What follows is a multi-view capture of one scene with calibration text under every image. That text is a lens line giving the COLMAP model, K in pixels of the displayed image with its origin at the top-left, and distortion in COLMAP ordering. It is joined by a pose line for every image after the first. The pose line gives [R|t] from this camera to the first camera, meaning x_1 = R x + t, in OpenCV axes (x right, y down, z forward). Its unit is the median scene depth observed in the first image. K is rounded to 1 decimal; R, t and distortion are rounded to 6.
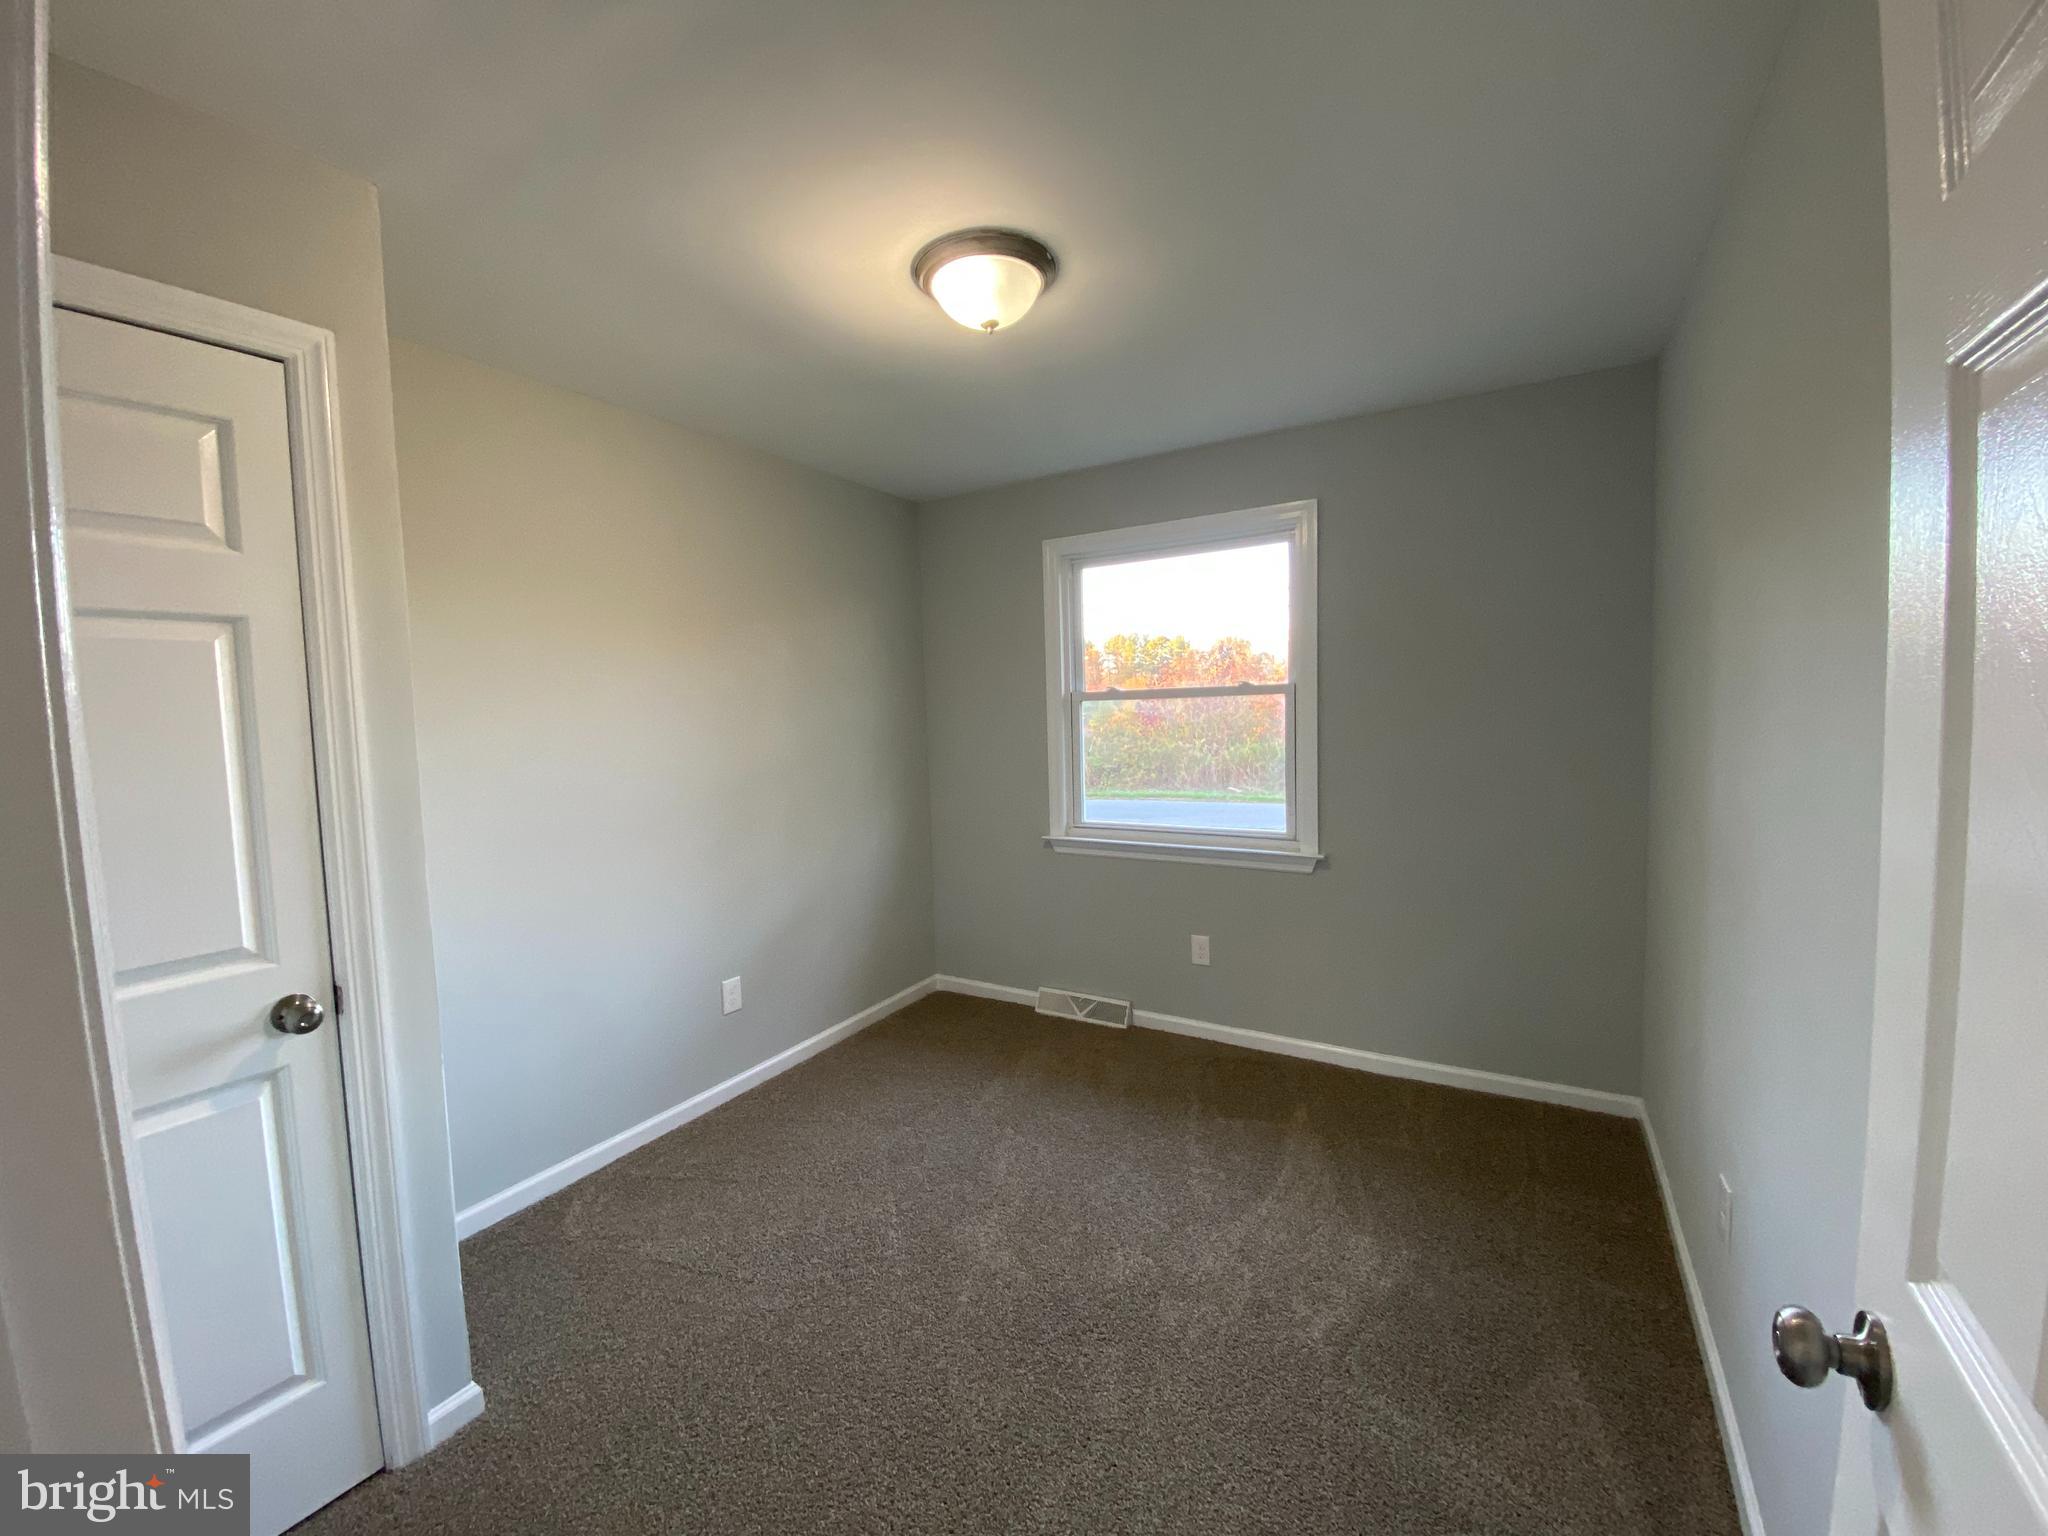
lens RADIAL K [[829.0, 0, 1023.8], [0, 829.0, 766.1], [0, 0, 1]] dist [0.027223, -0.025268]
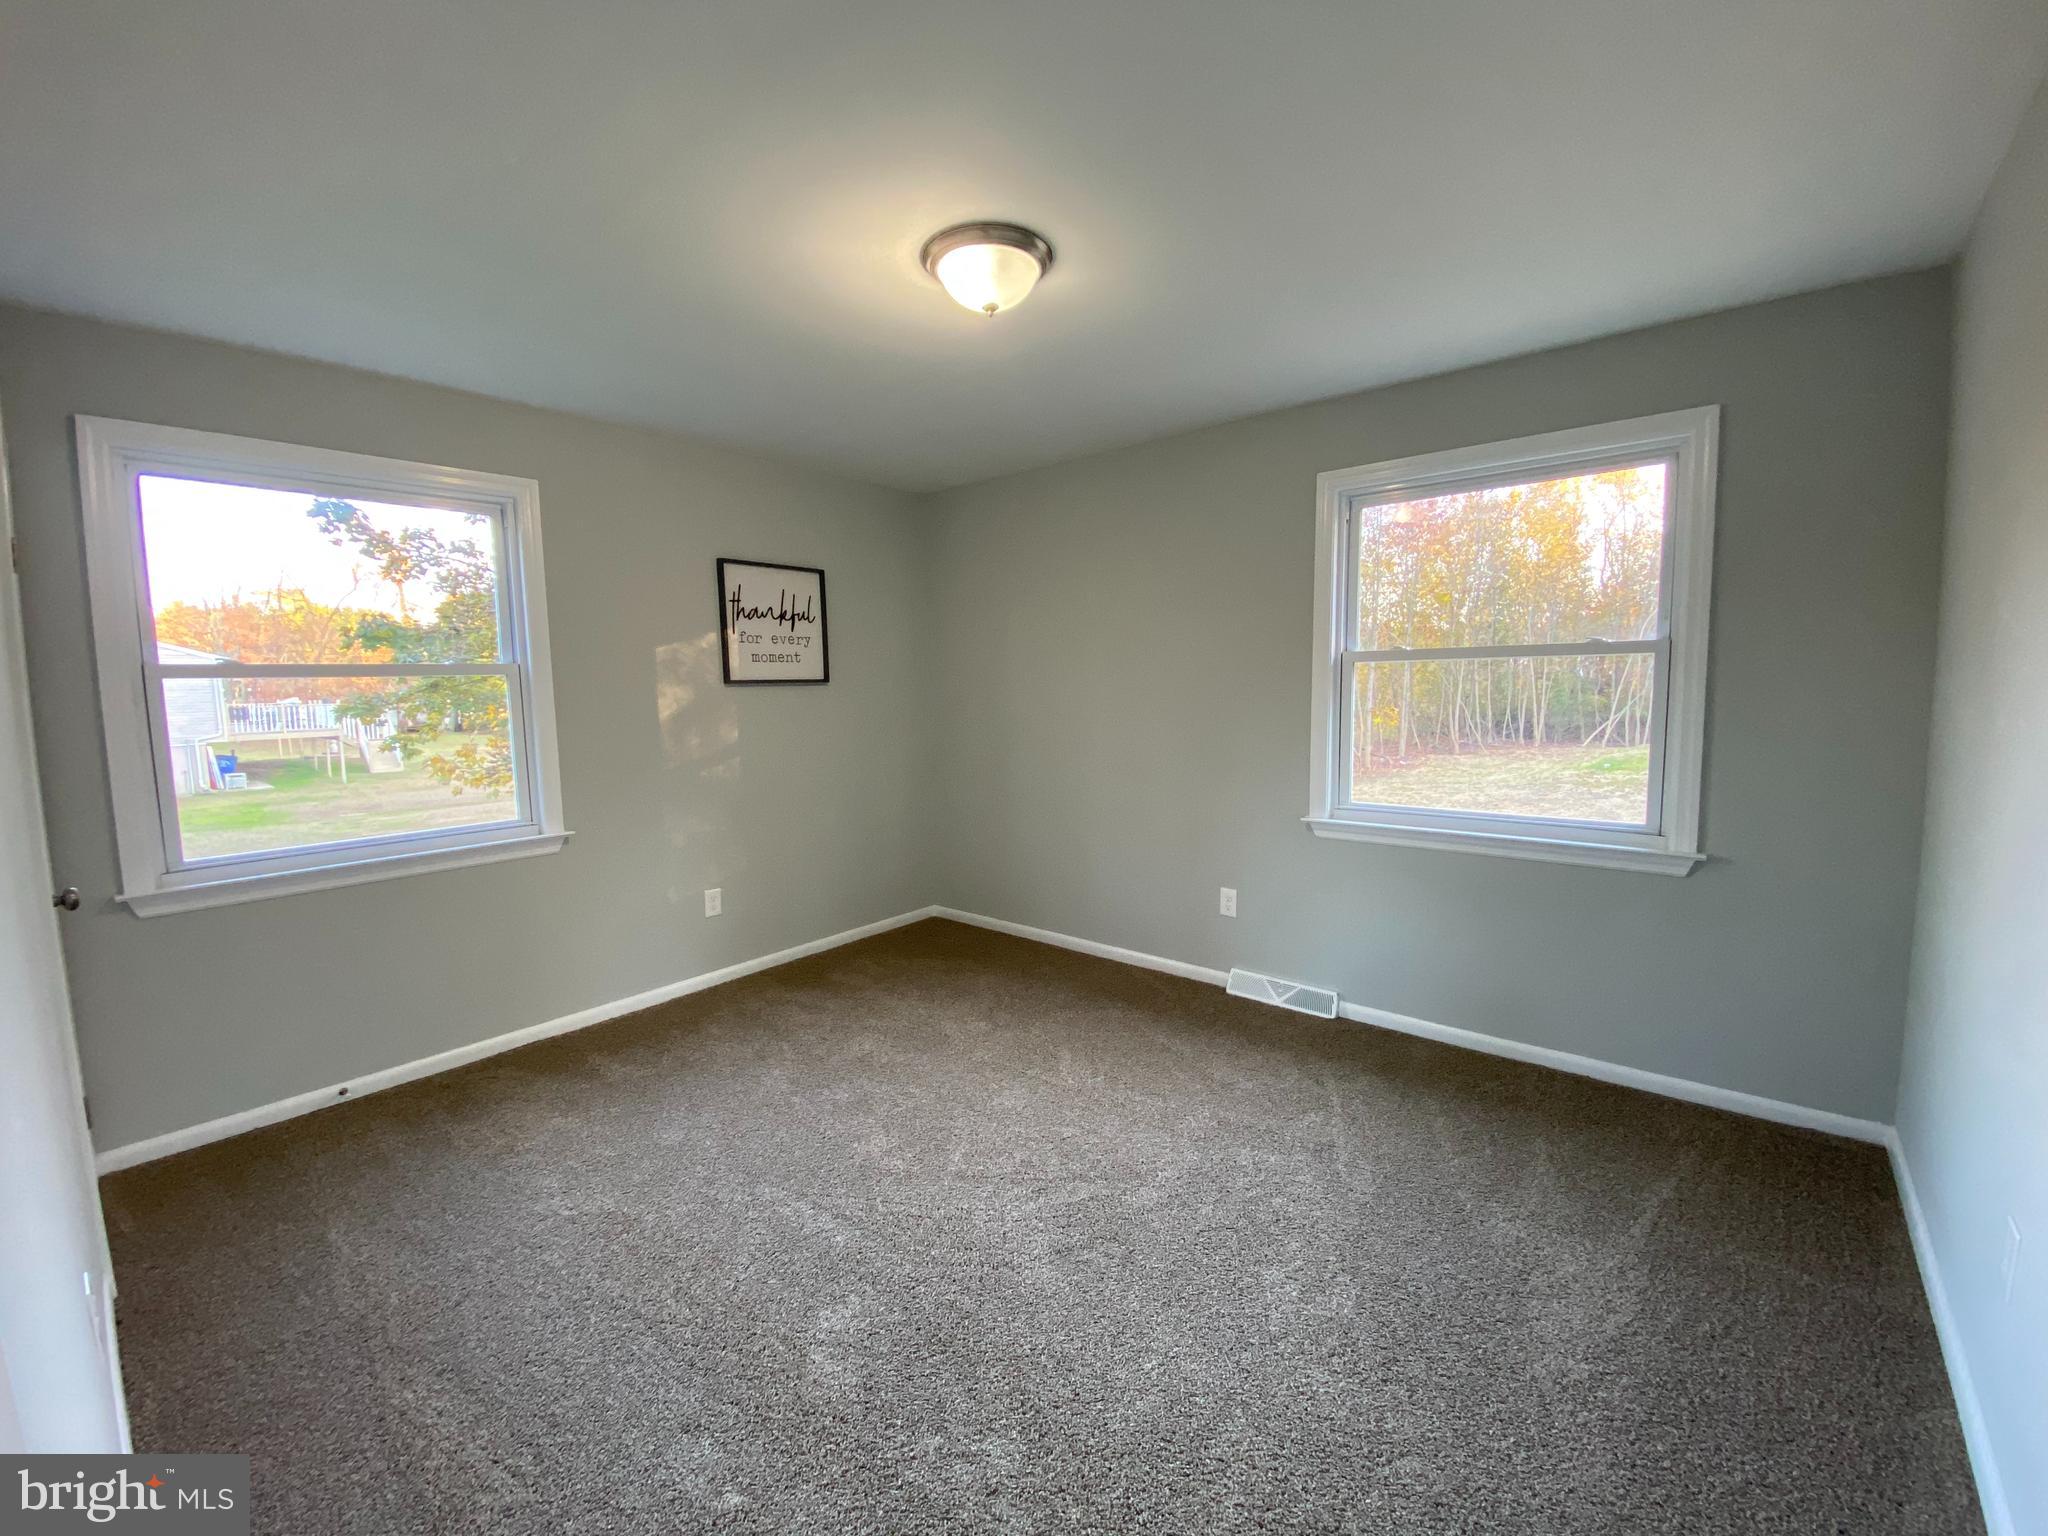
lens RADIAL K [[829.0, 0, 1023.8], [0, 829.0, 766.1], [0, 0, 1]] dist [0.027223, -0.025268]
pose [[0.985596, 0.026974, -0.166952, -0.104674], [-0.019662, 0.998780, 0.045294, -0.001472], [0.167970, -0.041359, 0.984924, 0.064264]]
